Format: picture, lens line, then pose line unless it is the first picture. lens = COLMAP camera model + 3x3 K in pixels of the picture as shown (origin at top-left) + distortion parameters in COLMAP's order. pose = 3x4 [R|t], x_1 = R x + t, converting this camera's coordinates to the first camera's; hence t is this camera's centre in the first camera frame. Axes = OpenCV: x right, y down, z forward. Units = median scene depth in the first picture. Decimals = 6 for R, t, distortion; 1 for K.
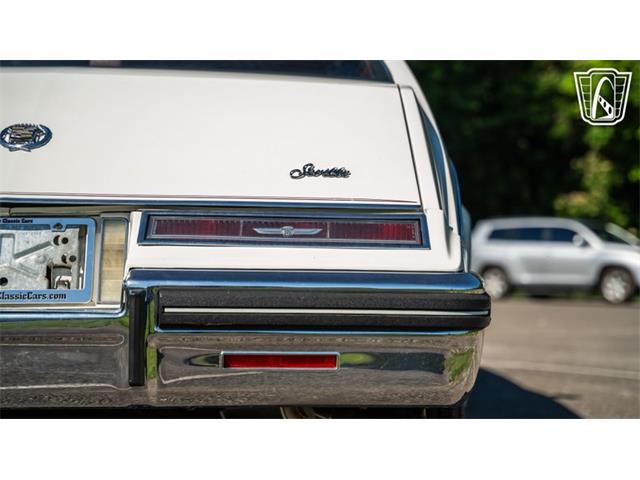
lens RADIAL K [[1212.9, 0, 320.0], [0, 1212.9, 240.0], [0, 0, 1]] dist [0.266450, 0.037001]
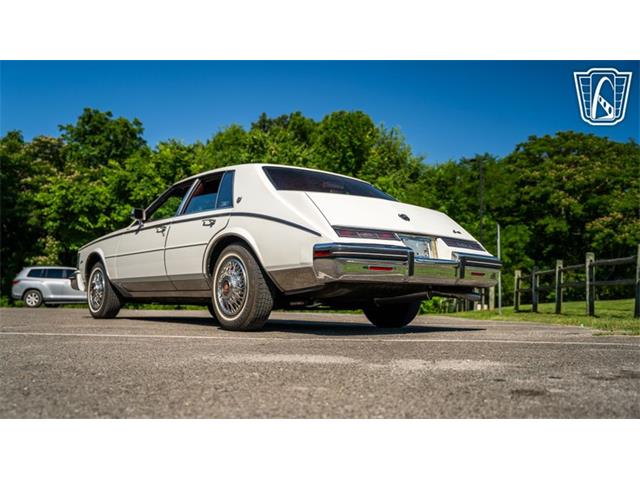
lens RADIAL K [[626.1, 0, 318.6], [0, 626.1, 239.1], [0, 0, 1]] dist [-0.077275, 0.192891]
pose [[0.759072, 0.073081, 0.646892, -1.799764], [-0.023883, 0.996136, -0.084512, 0.164631], [-0.650569, 0.048701, 0.757884, -0.319506]]
